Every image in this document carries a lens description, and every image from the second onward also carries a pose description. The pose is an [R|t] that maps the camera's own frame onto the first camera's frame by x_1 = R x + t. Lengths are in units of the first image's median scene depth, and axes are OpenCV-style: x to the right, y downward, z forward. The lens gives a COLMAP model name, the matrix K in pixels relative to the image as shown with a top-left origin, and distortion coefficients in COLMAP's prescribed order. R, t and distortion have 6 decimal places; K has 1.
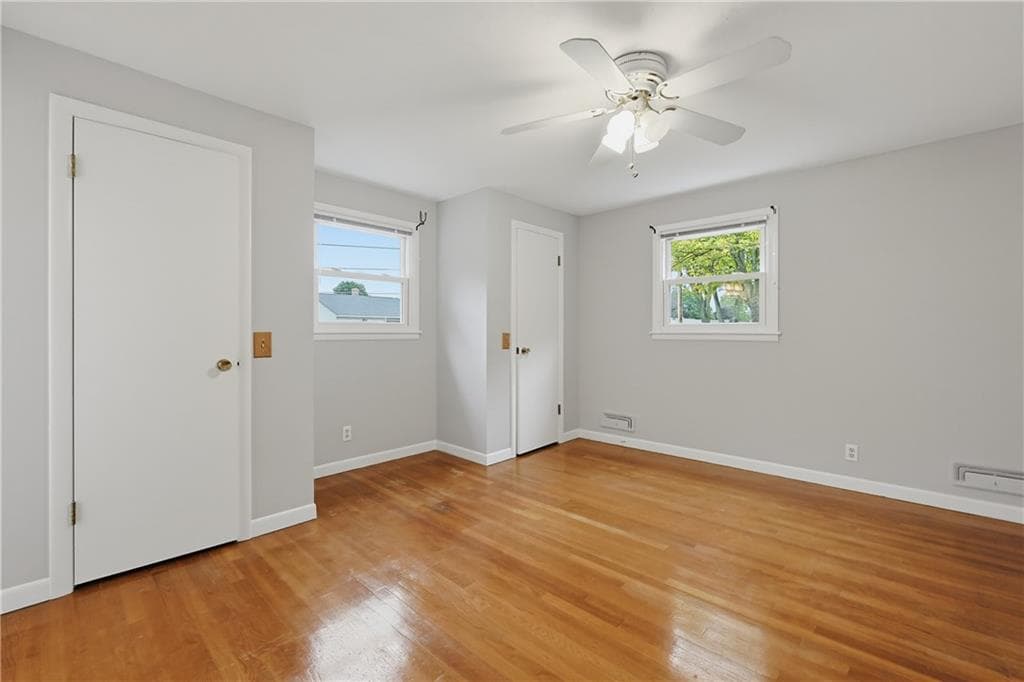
lens RADIAL K [[442.7, 0, 511.2], [0, 442.7, 334.2], [0, 0, 1]] dist [0.002972, 0.000539]
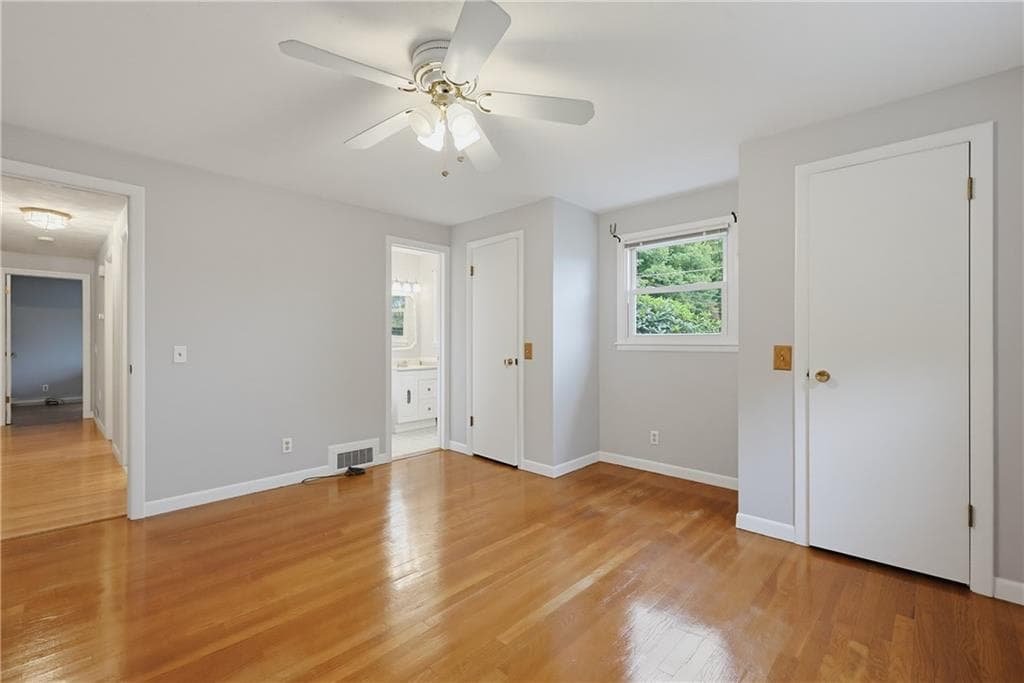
lens RADIAL K [[442.7, 0, 508.7], [0, 442.7, 340.7], [0, 0, 1]] dist [0.002972, 0.000539]
pose [[-0.017710, -0.004405, -0.999833, 0.803350], [-0.008620, 0.999954, -0.004253, -0.004371], [0.999806, 0.008543, -0.017747, 0.755734]]
